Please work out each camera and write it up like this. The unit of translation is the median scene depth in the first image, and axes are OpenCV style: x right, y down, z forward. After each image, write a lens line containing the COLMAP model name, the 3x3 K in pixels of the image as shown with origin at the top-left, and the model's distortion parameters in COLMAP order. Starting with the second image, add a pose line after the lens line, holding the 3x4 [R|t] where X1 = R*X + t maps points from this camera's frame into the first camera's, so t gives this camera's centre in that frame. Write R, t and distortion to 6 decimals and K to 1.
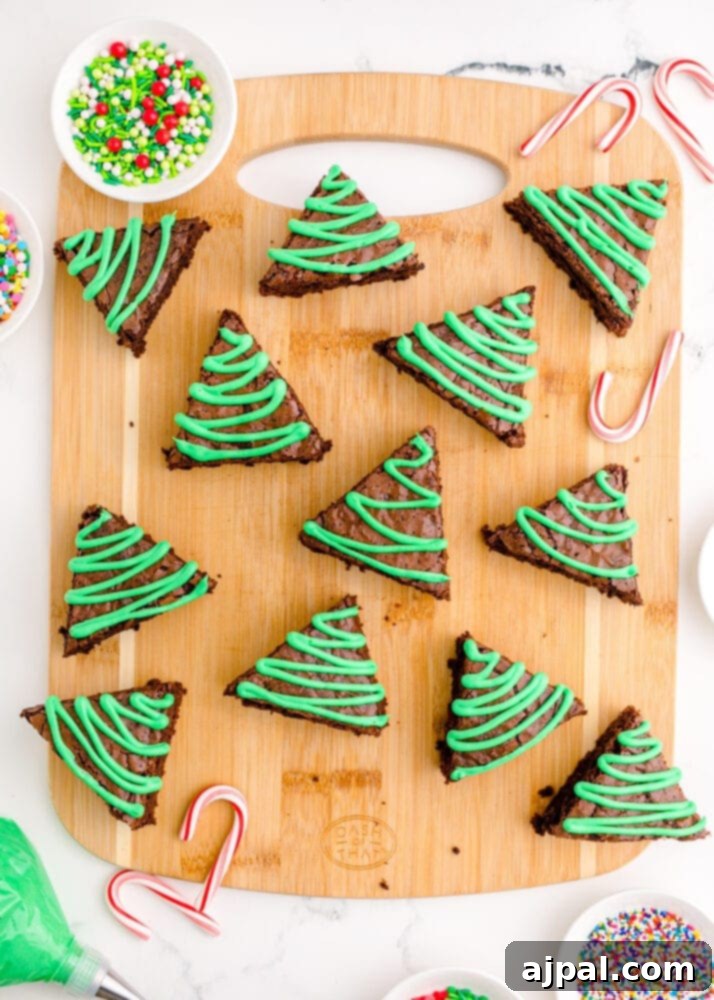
lens RADIAL K [[2016.2, 0, 347.9], [0, 2016.2, 491.9], [0, 0, 1]] dist [-0.028638, 0.000000]
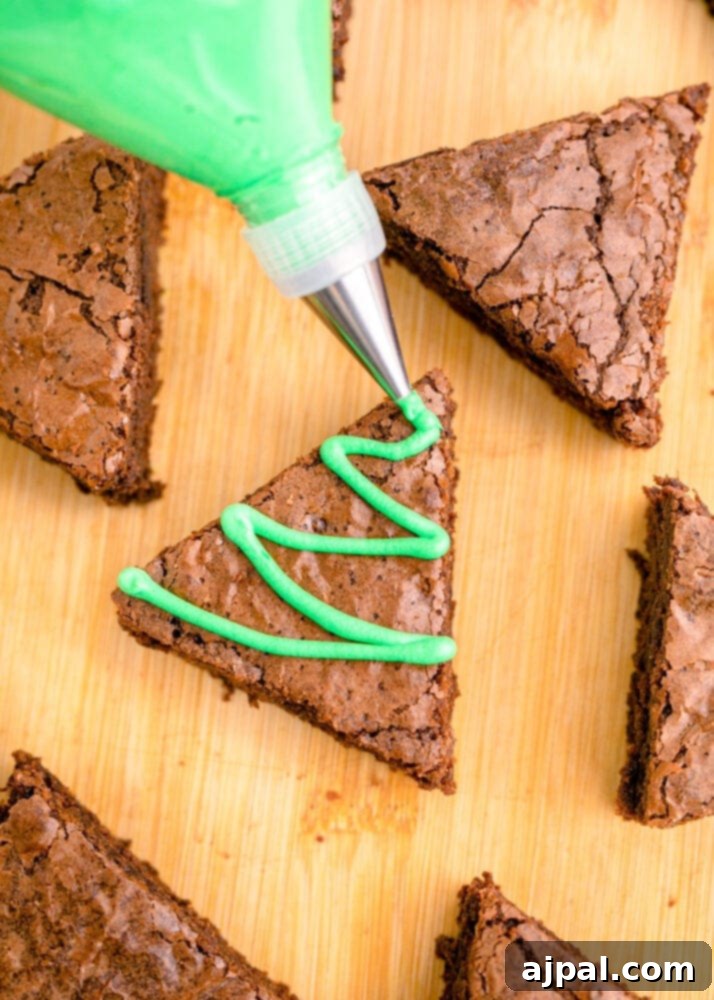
lens RADIAL K [[1665.6, 0, 356.6], [0, 1665.6, 500.4], [0, 0, 1]] dist [-0.074428, 0.000000]
pose [[0.993274, 0.089958, -0.072893, 0.051268], [-0.100026, 0.983780, -0.148902, 0.047962], [0.058316, 0.155191, 0.986162, 0.659968]]
